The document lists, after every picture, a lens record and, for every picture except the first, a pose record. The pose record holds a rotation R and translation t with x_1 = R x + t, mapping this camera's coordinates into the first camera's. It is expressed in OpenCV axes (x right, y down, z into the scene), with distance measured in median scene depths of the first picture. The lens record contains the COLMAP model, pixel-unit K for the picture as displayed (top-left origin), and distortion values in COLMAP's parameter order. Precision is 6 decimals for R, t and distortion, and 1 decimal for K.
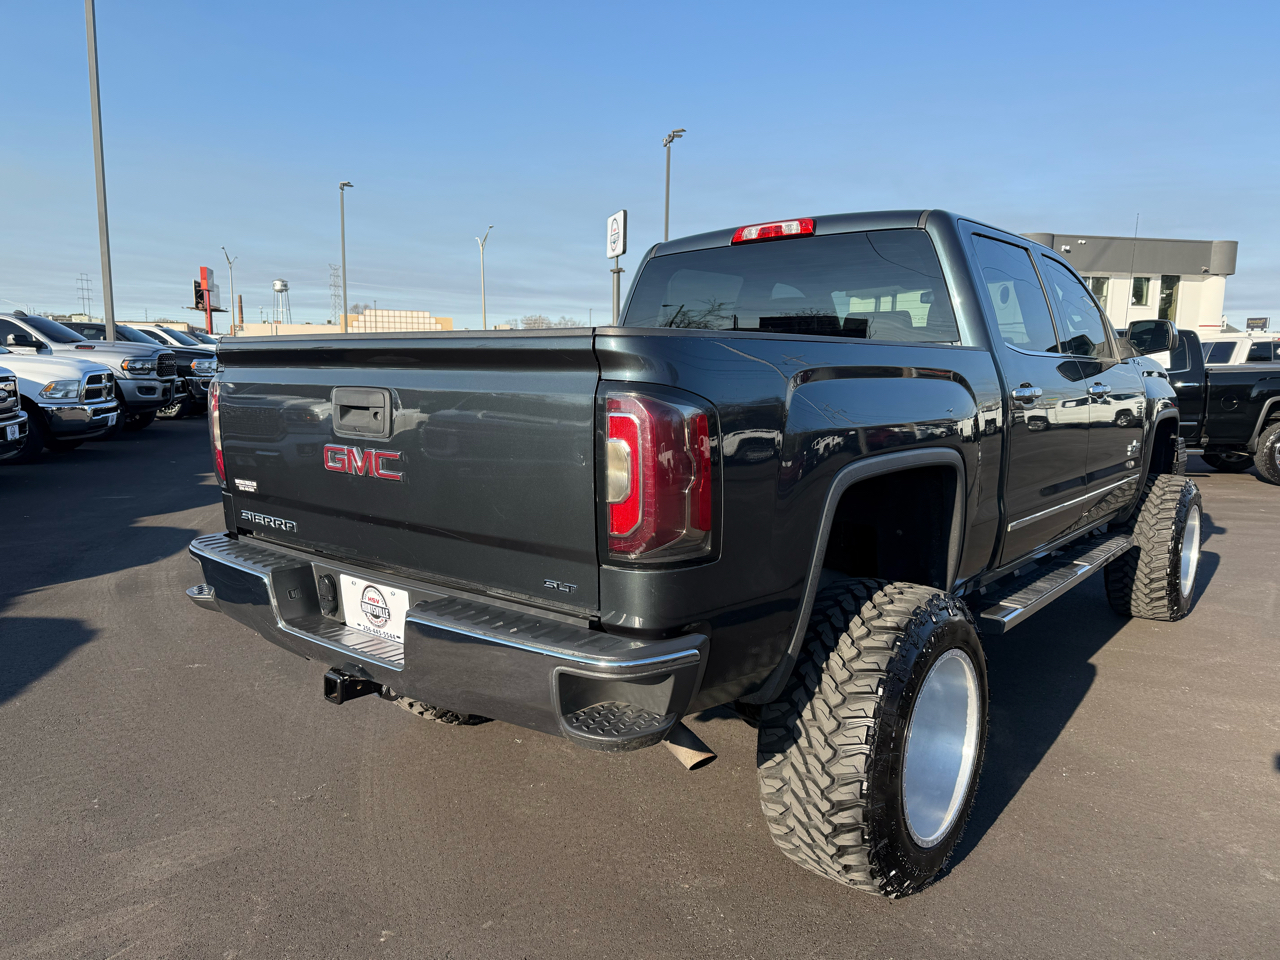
lens RADIAL K [[913.0, 0, 640.0], [0, 913.0, 480.0], [0, 0, 1]] dist [0.021933, -0.024182]
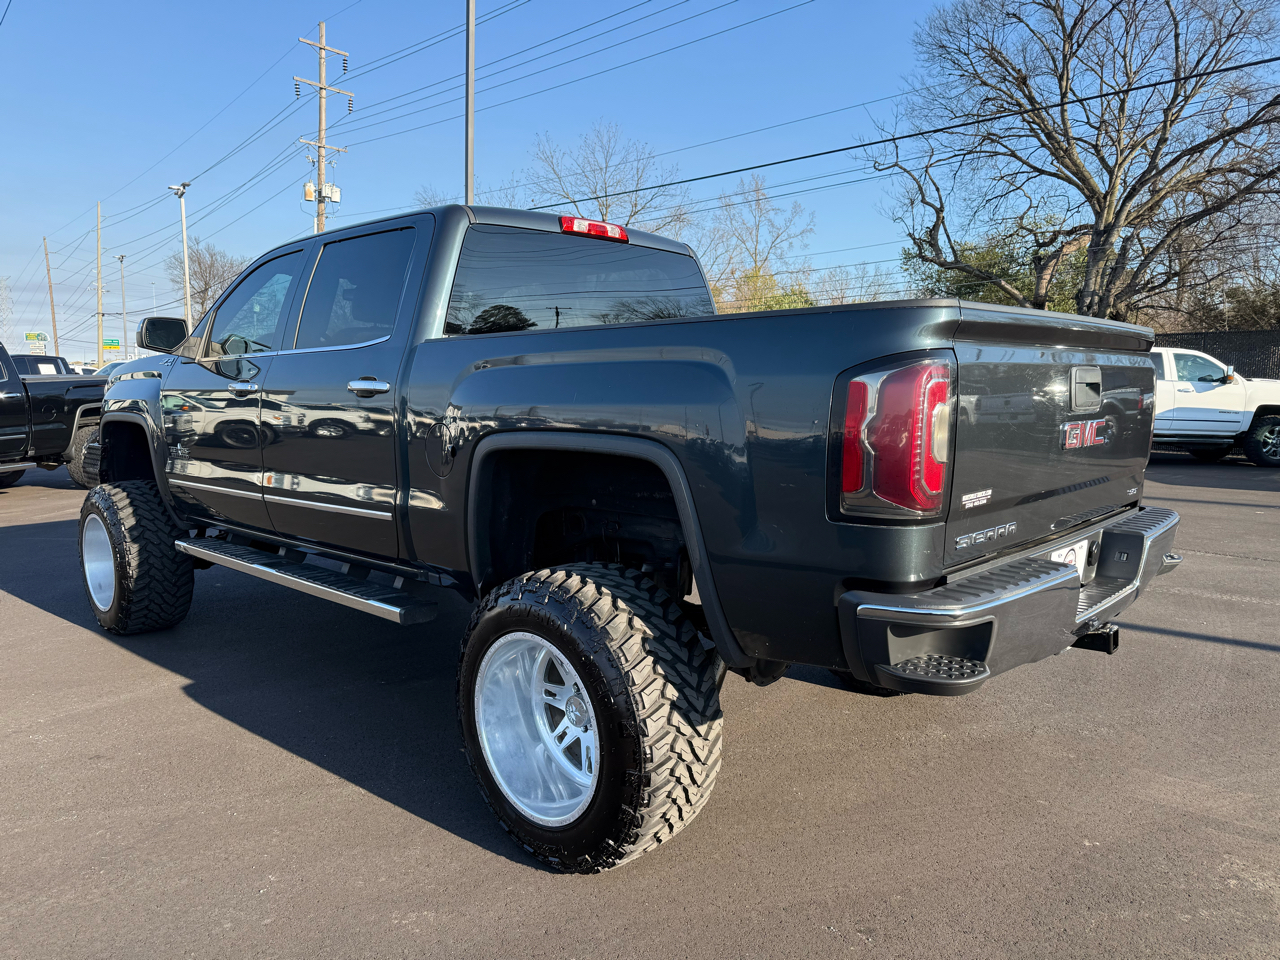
lens RADIAL K [[913.0, 0, 640.0], [0, 913.0, 480.0], [0, 0, 1]] dist [0.021933, -0.024182]
pose [[0.046456, -0.108741, 0.992984, -0.693401], [0.128964, 0.986391, 0.101986, -0.071105], [-0.990561, 0.123321, 0.059847, 0.712144]]
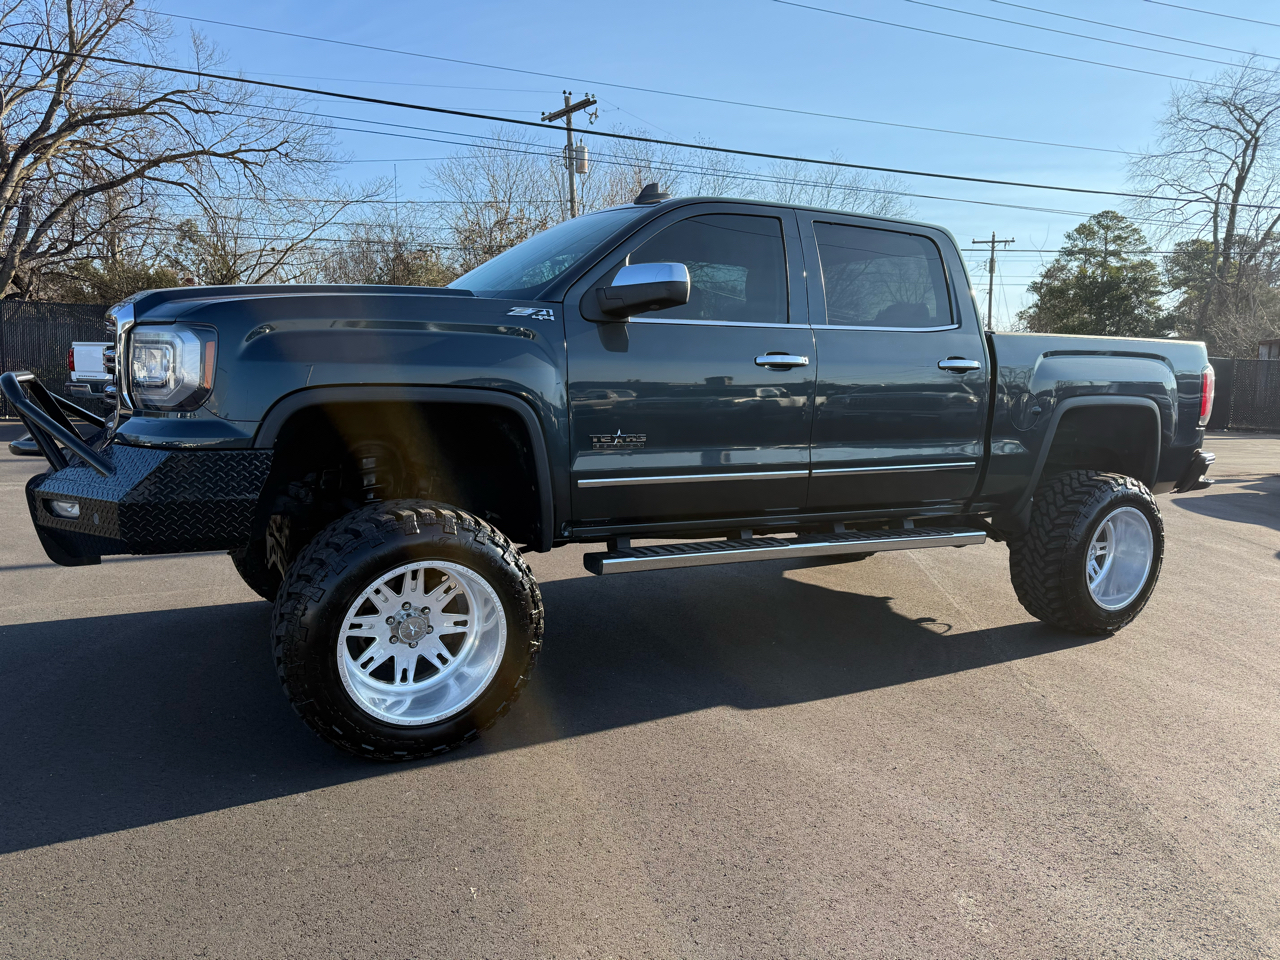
lens RADIAL K [[911.4, 0, 643.0], [0, 911.4, 479.9], [0, 0, 1]] dist [0.025248, -0.028564]
pose [[-0.933347, -0.072331, 0.351612, -0.043340], [0.013643, 0.971635, 0.236092, -0.200792], [-0.358715, 0.225153, -0.905886, 1.871596]]
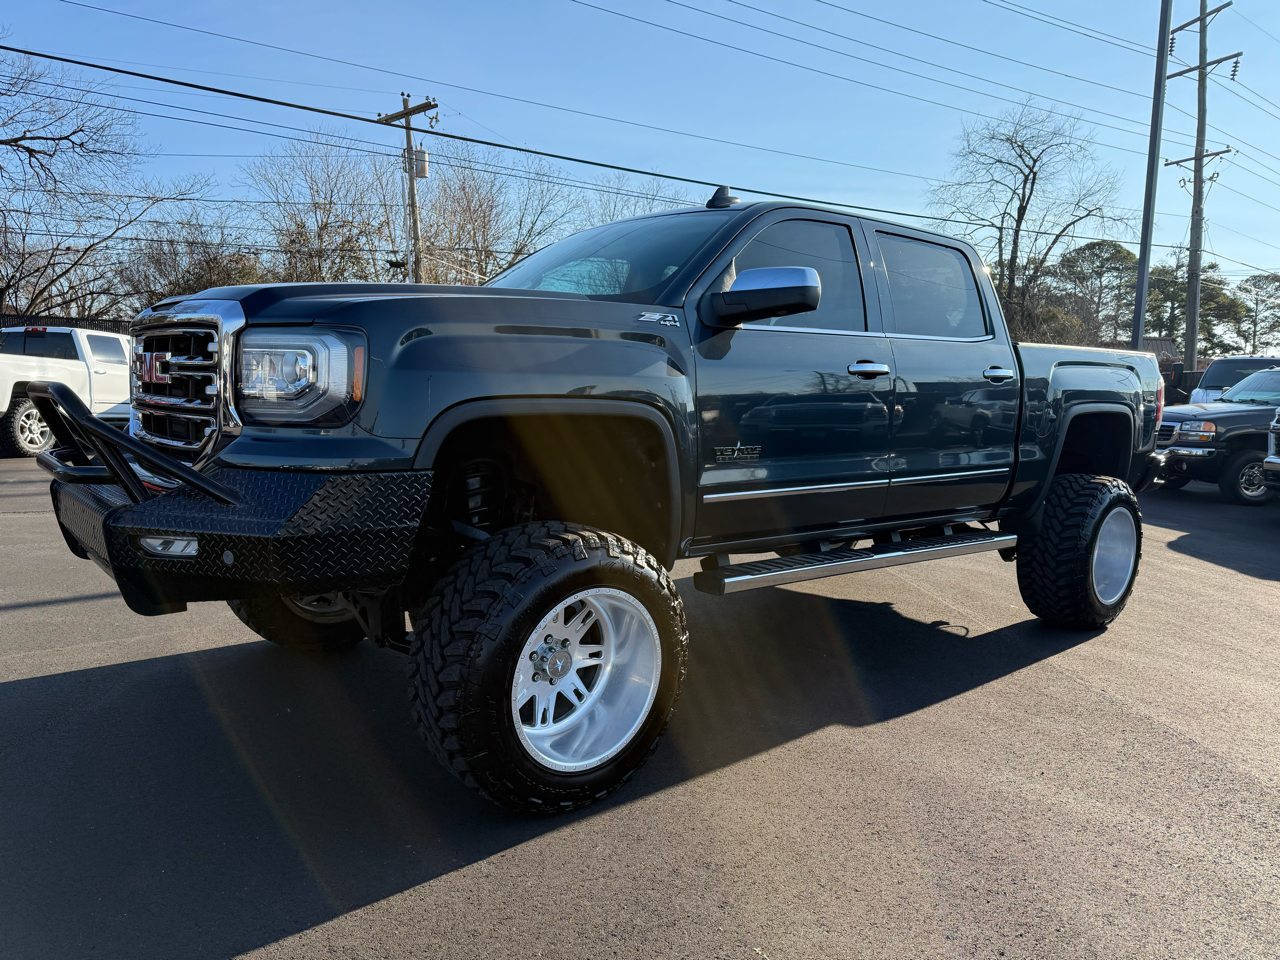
lens RADIAL K [[913.0, 0, 640.0], [0, 913.0, 480.0], [0, 0, 1]] dist [0.021933, -0.024182]
pose [[-0.985658, -0.045680, 0.162456, 0.185876], [-0.008185, 0.974476, 0.224341, -0.195302], [-0.168557, 0.219794, -0.960874, 1.897150]]
